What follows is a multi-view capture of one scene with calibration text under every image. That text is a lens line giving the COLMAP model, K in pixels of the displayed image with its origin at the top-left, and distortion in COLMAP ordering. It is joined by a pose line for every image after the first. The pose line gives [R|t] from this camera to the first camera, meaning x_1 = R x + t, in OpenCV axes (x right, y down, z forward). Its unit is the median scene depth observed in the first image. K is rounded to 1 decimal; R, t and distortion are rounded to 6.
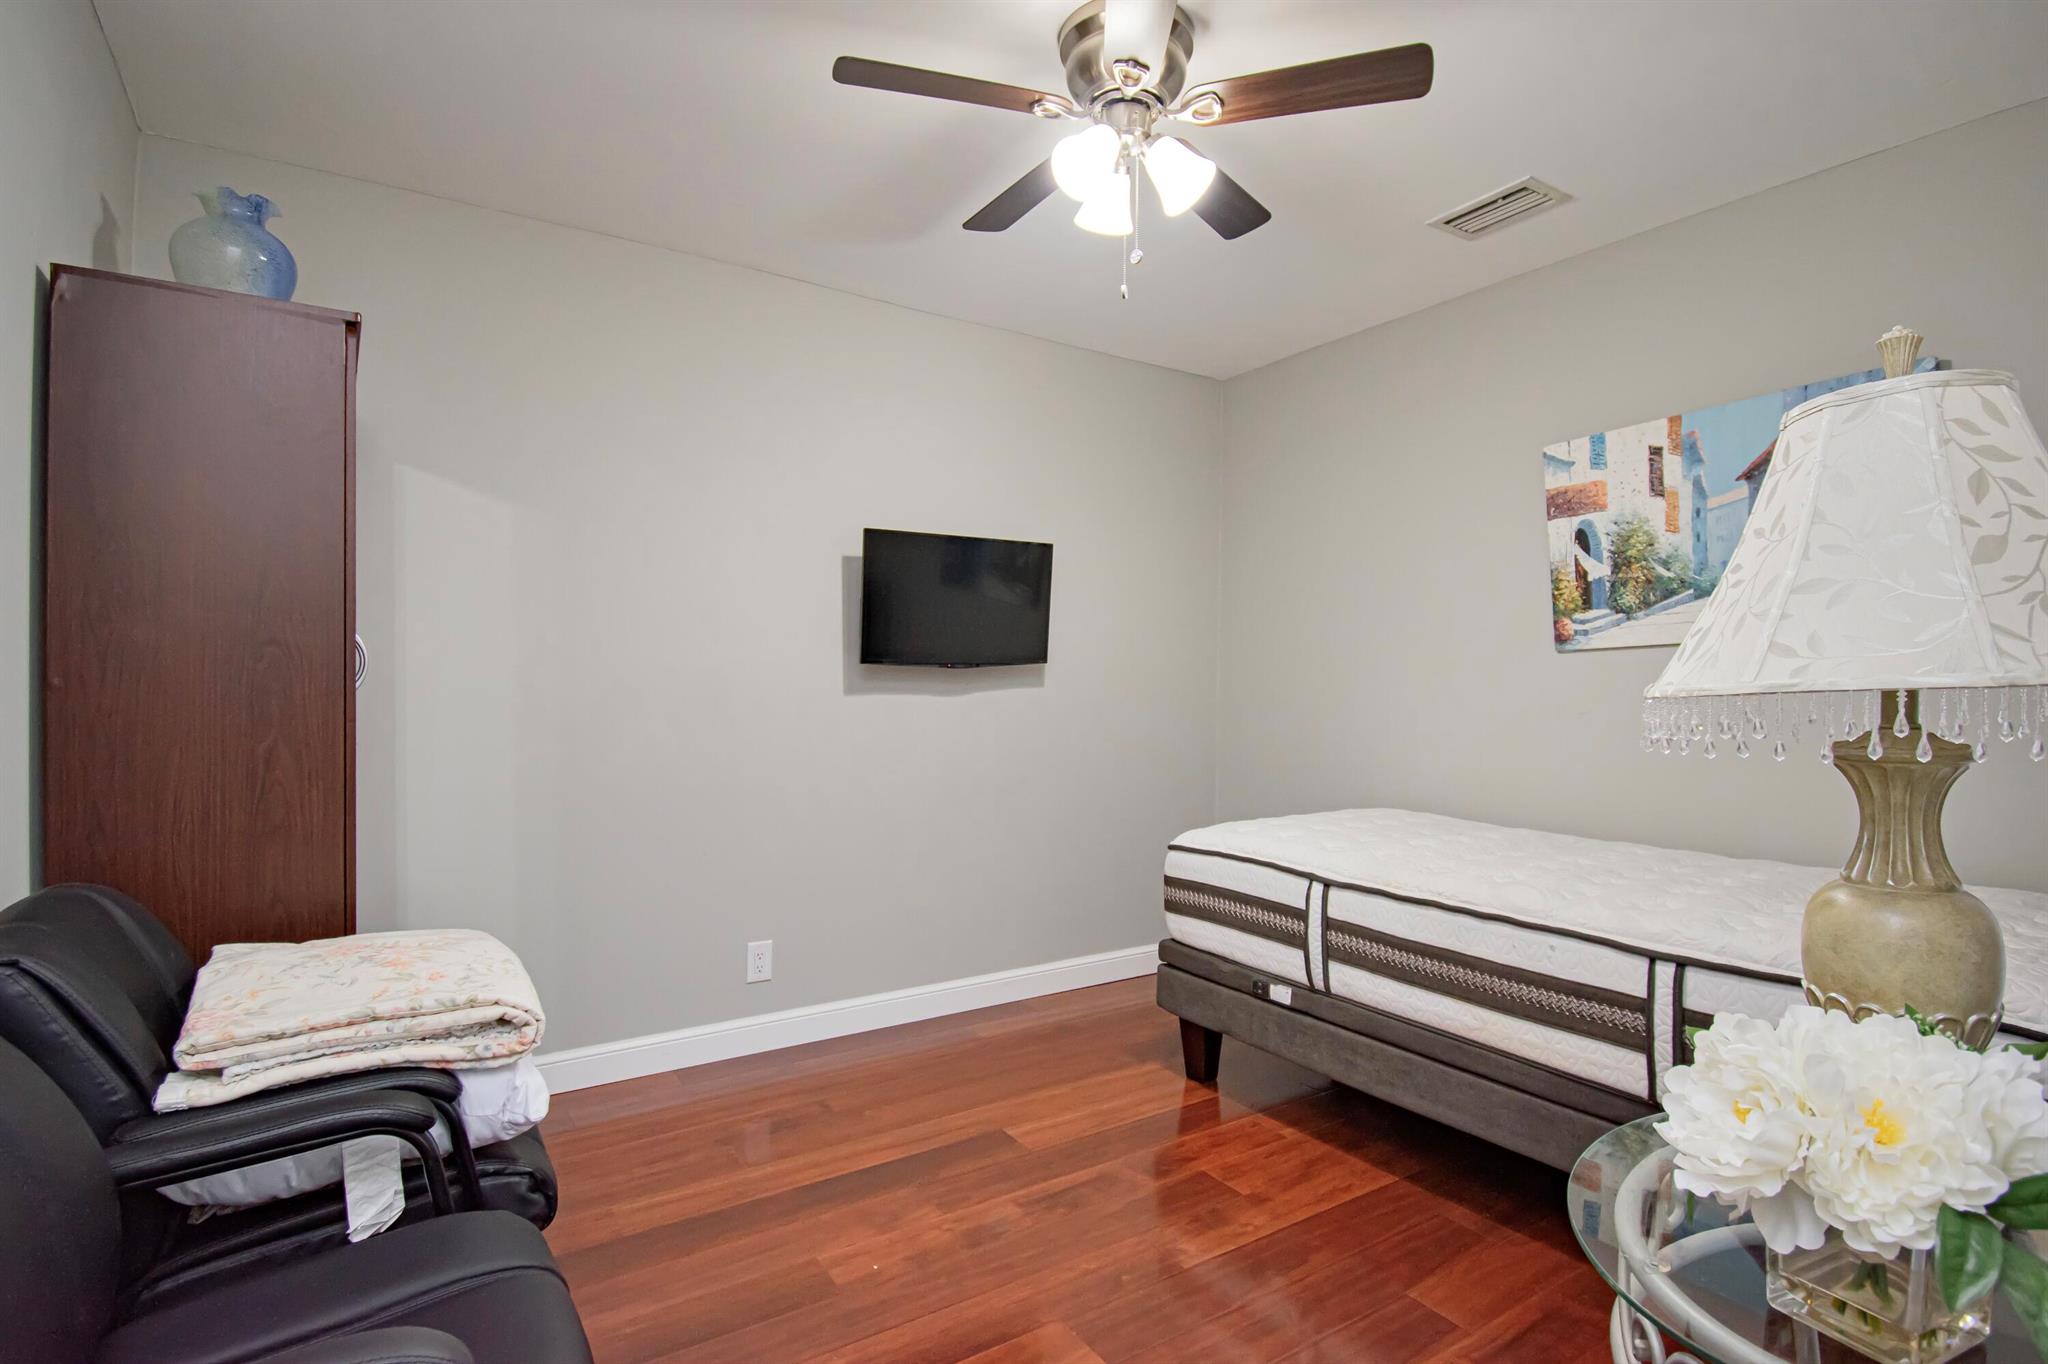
lens RADIAL K [[973.0, 0, 1036.9], [0, 973.0, 694.5], [0, 0, 1]] dist [0.015458, -0.025822]
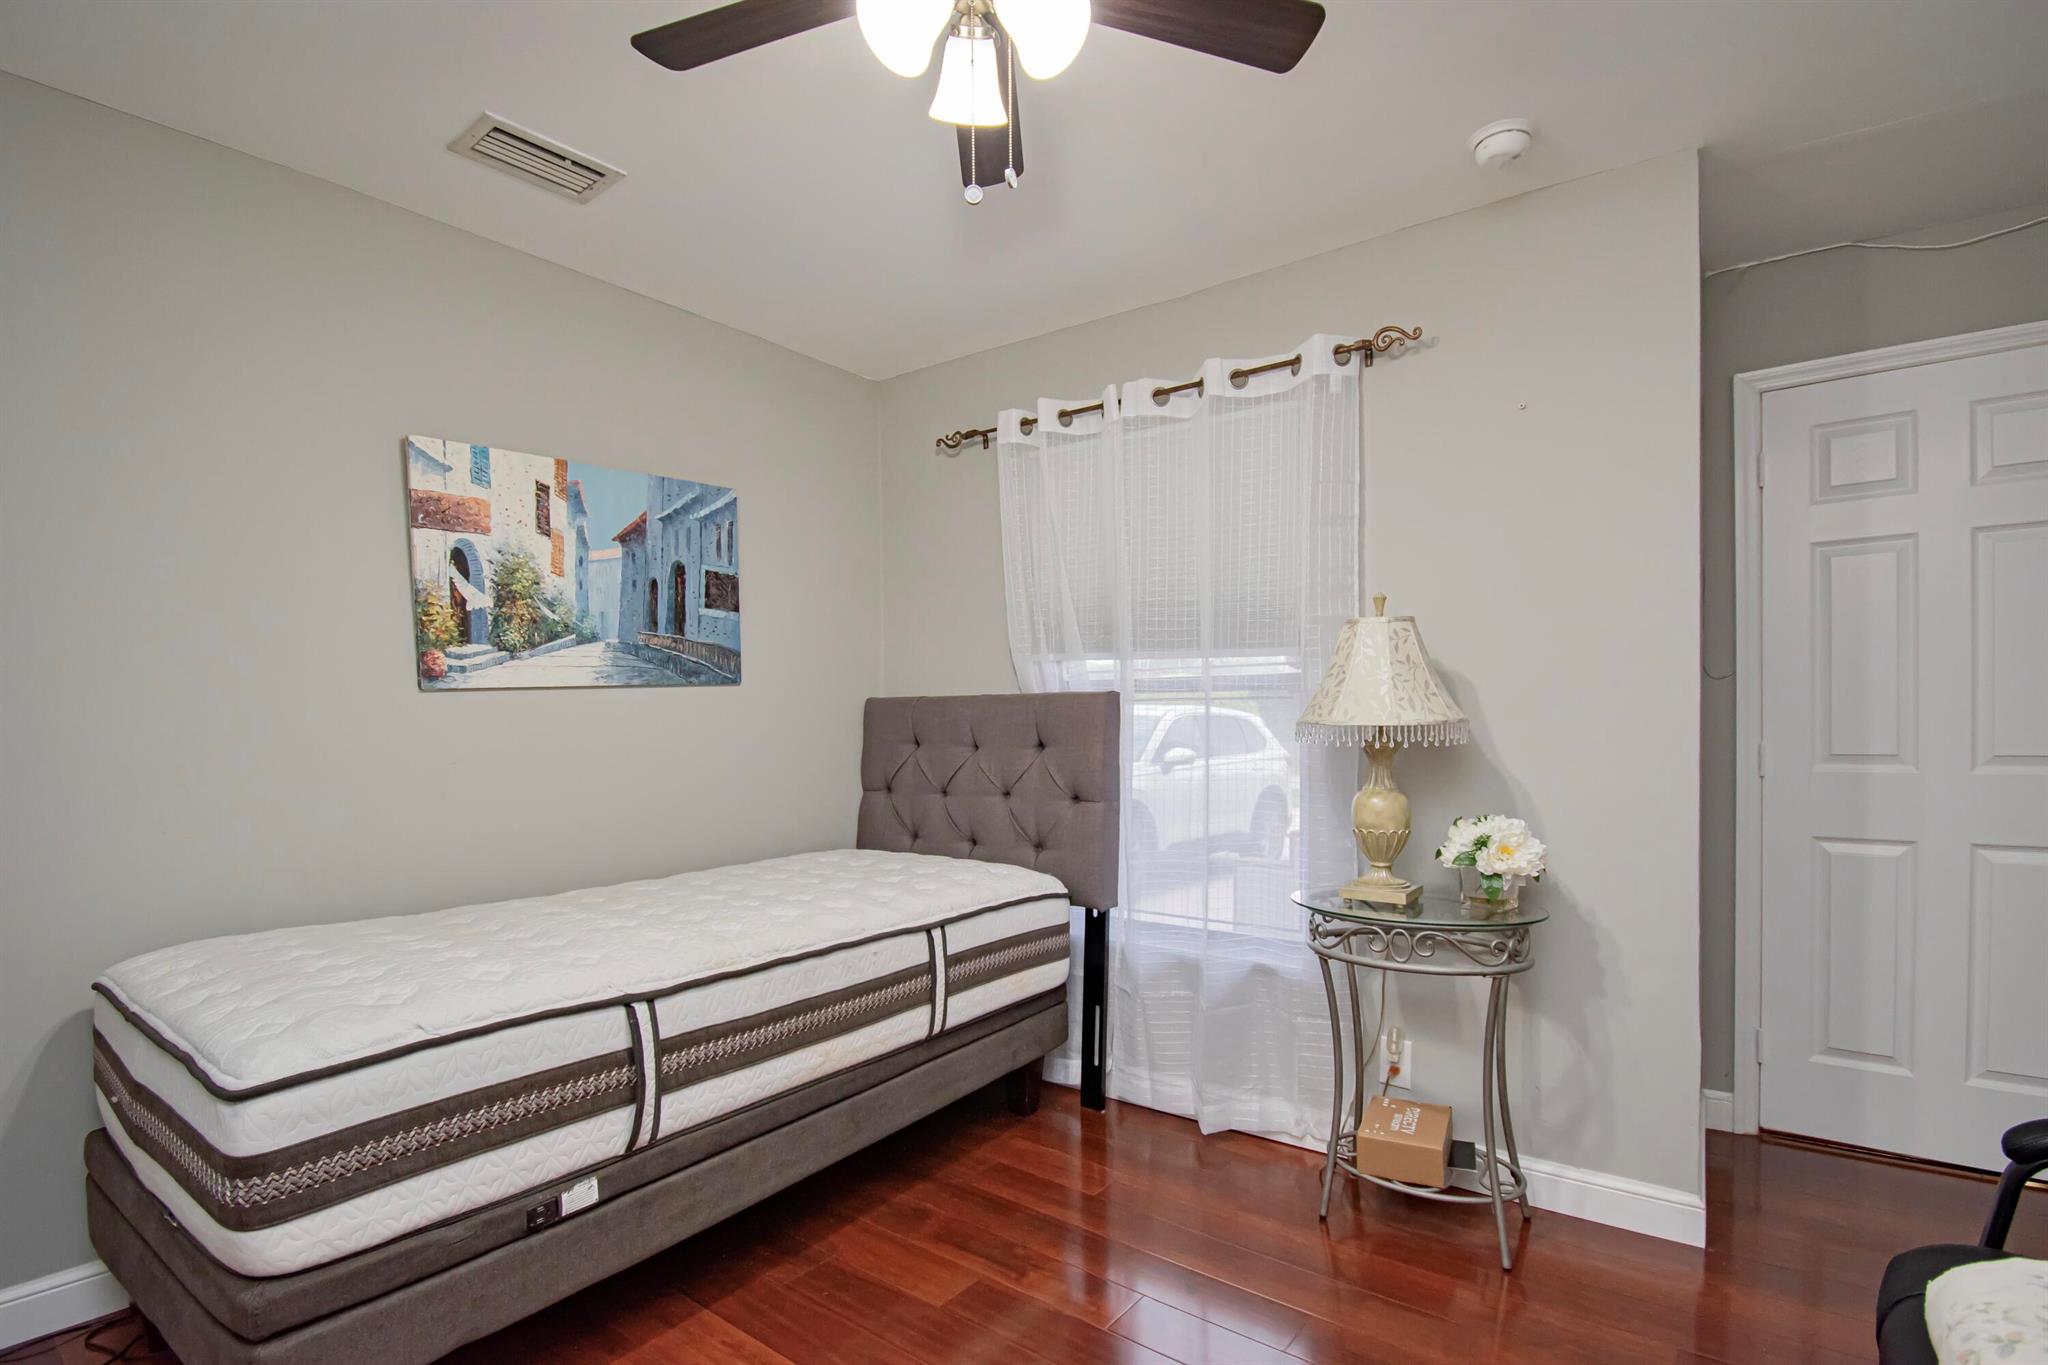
lens RADIAL K [[1017.8, 0, 1029.0], [0, 1017.8, 720.7], [0, 0, 1]] dist [0.001254, -0.000341]
pose [[-0.341770, -0.008168, 0.939748, -0.480782], [0.018472, 0.999711, 0.015407, -0.023940], [-0.939602, 0.022625, -0.341521, 0.882729]]
